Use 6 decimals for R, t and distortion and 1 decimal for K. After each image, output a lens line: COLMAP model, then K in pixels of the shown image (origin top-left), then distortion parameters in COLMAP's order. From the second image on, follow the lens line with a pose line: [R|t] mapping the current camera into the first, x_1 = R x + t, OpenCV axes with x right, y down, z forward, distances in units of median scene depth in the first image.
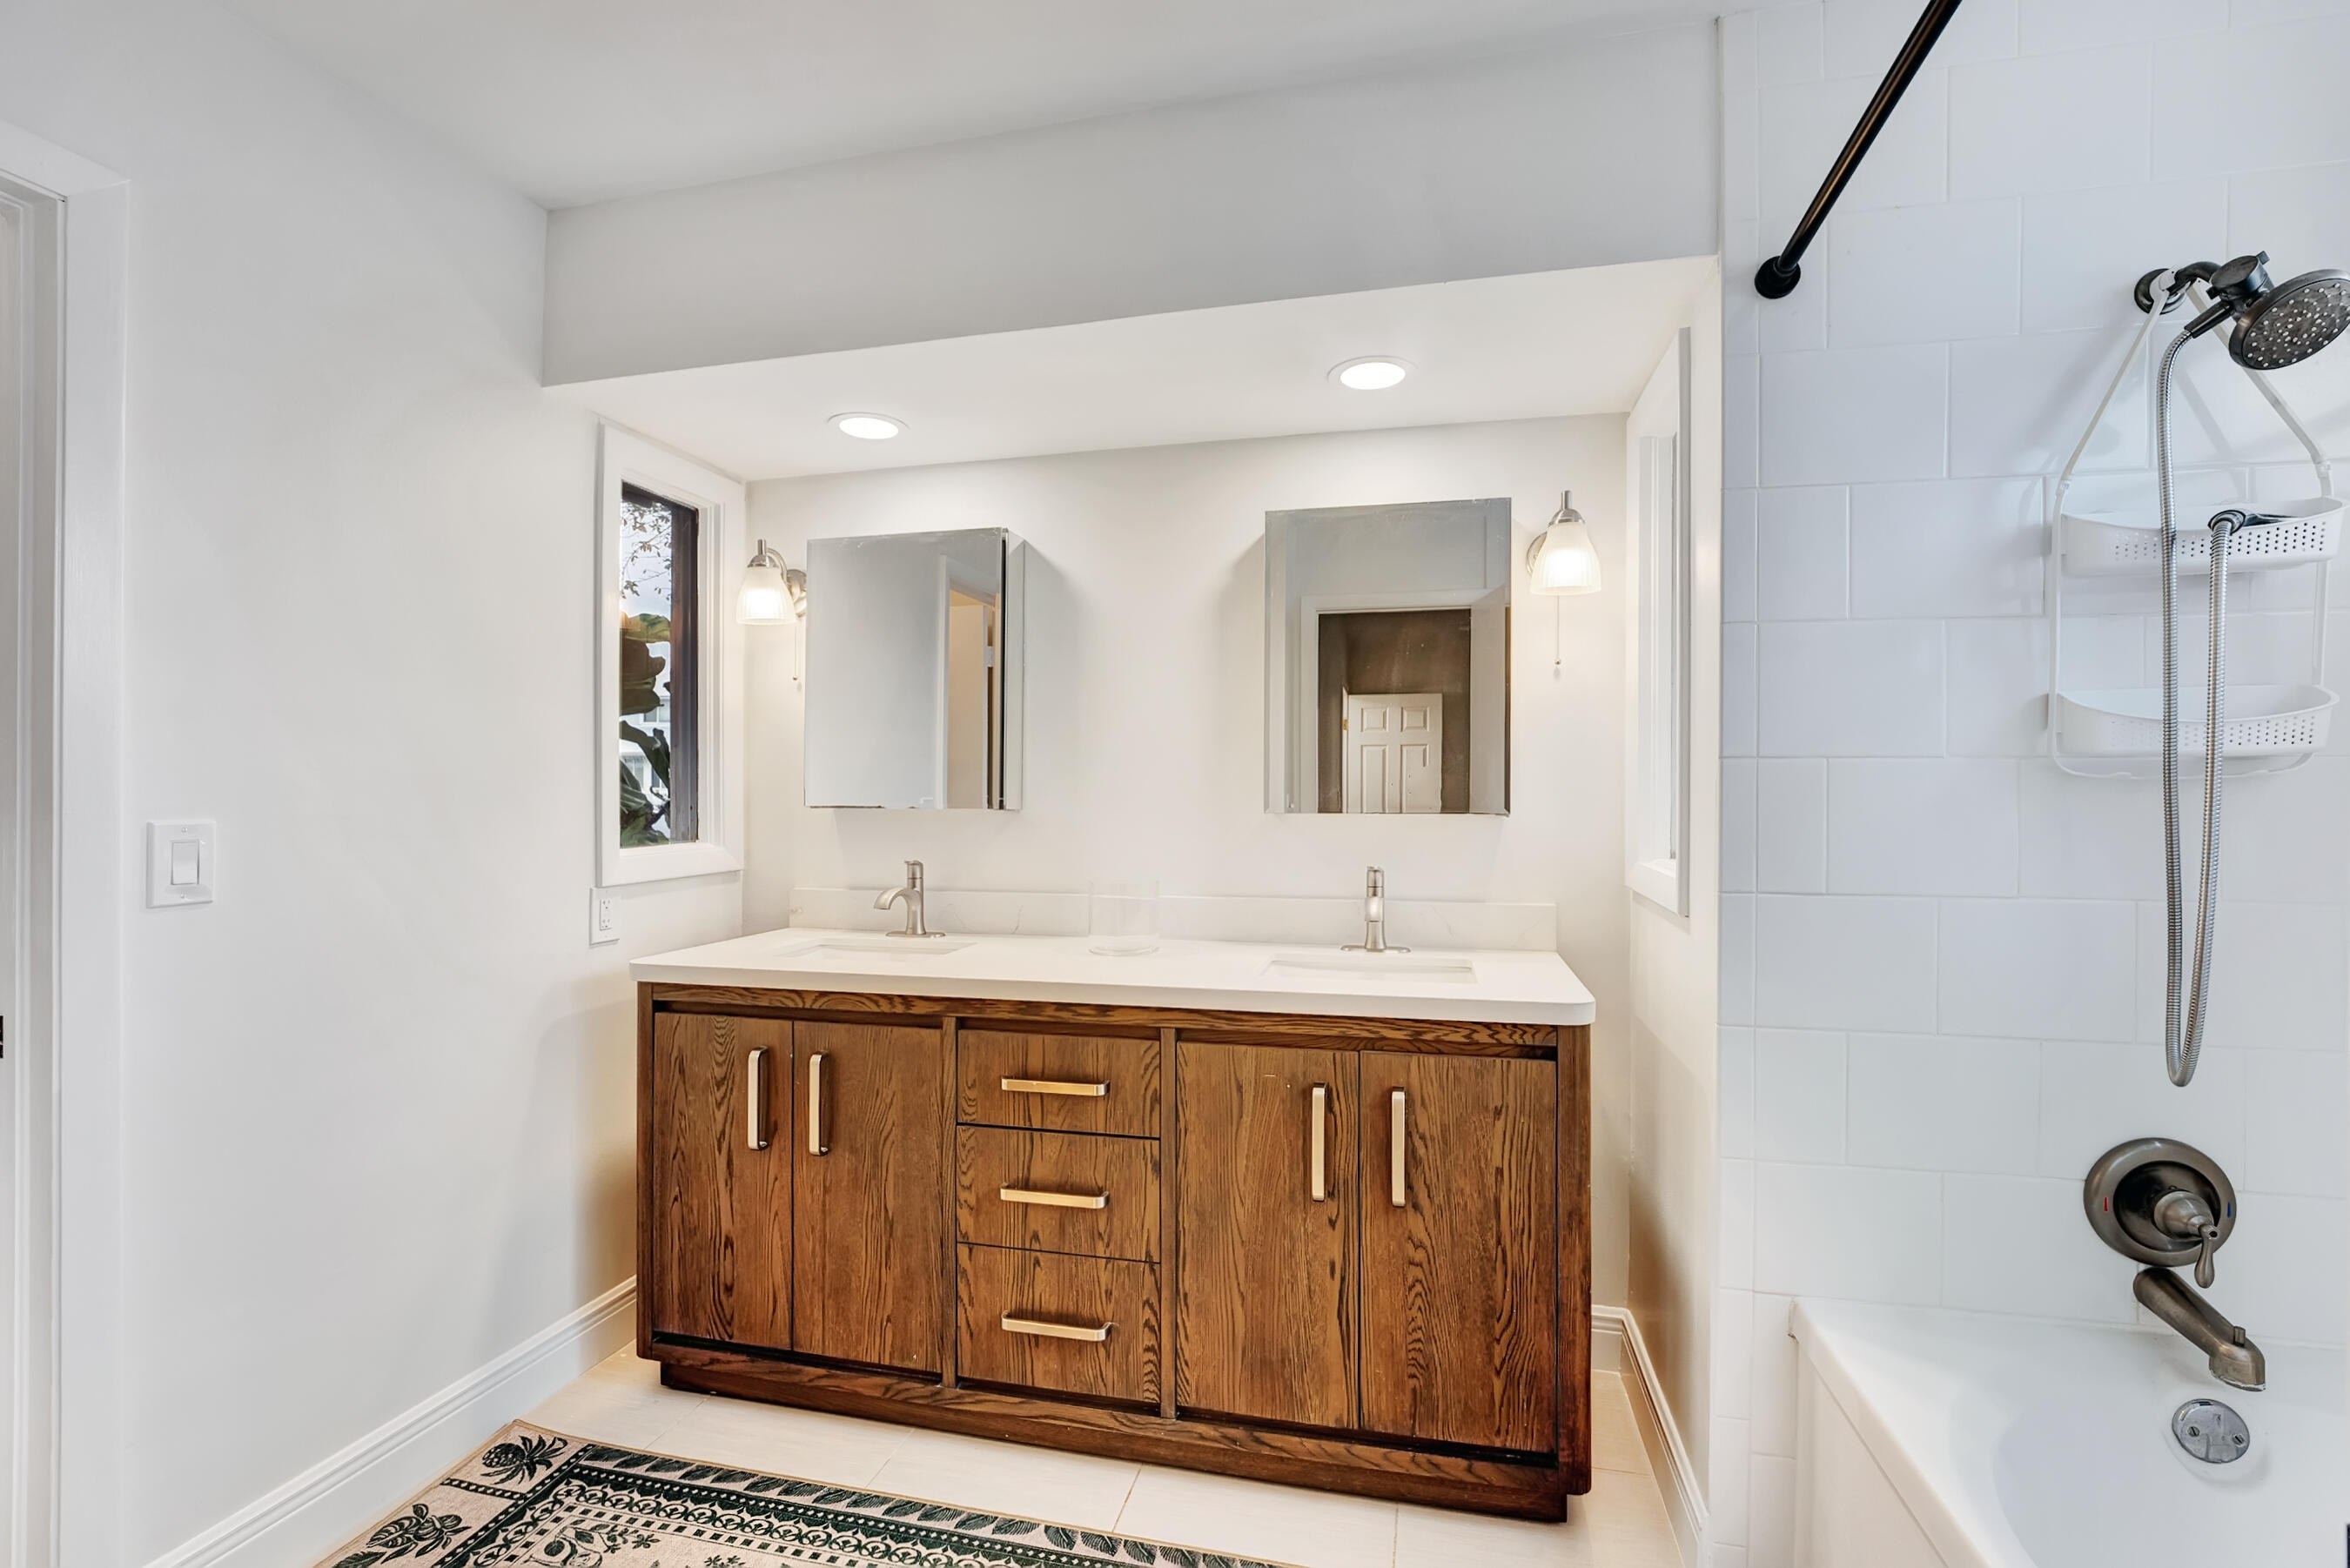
lens RADIAL K [[978.6, 0, 1176.0], [0, 978.6, 791.4], [0, 0, 1]] dist [-0.022684, 0.002120]
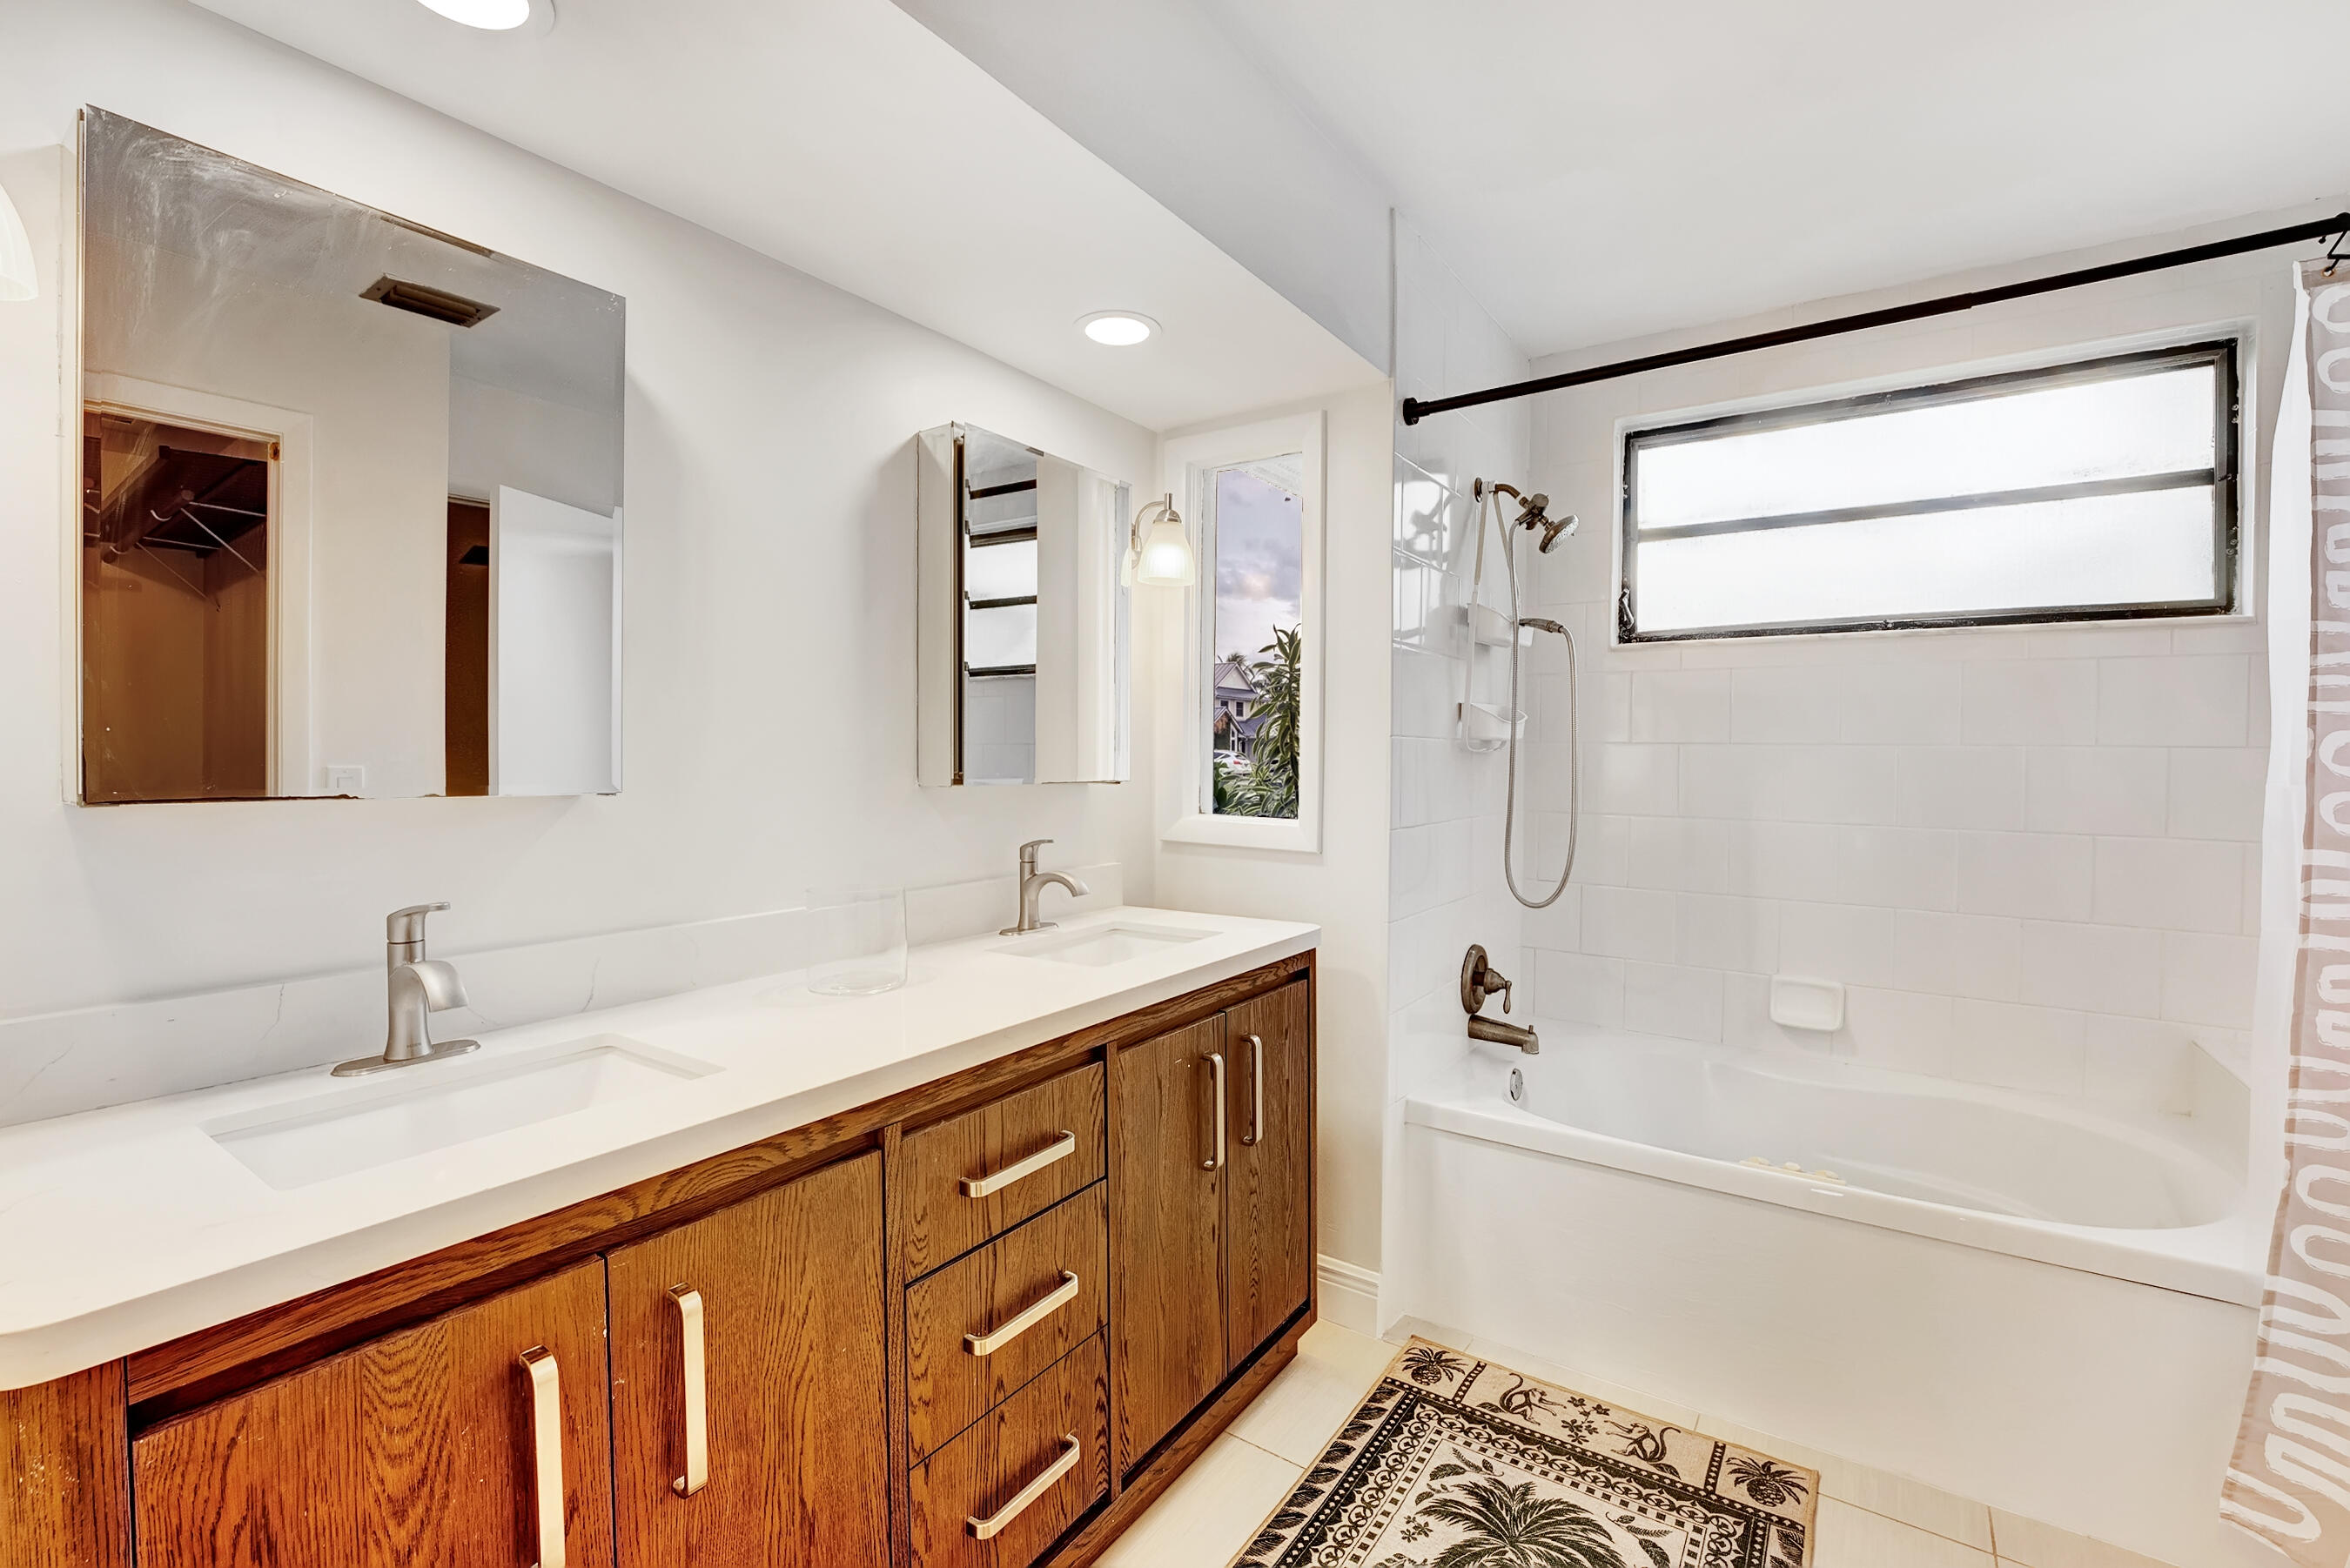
lens RADIAL K [[1021.0, 0, 1175.4], [0, 1021.0, 764.3], [0, 0, 1]] dist [-0.018047, -0.000146]
pose [[0.381755, -0.007783, 0.924231, -0.771091], [0.004951, 0.999967, 0.006375, -0.004011], [-0.924250, 0.002142, 0.381781, 0.585921]]
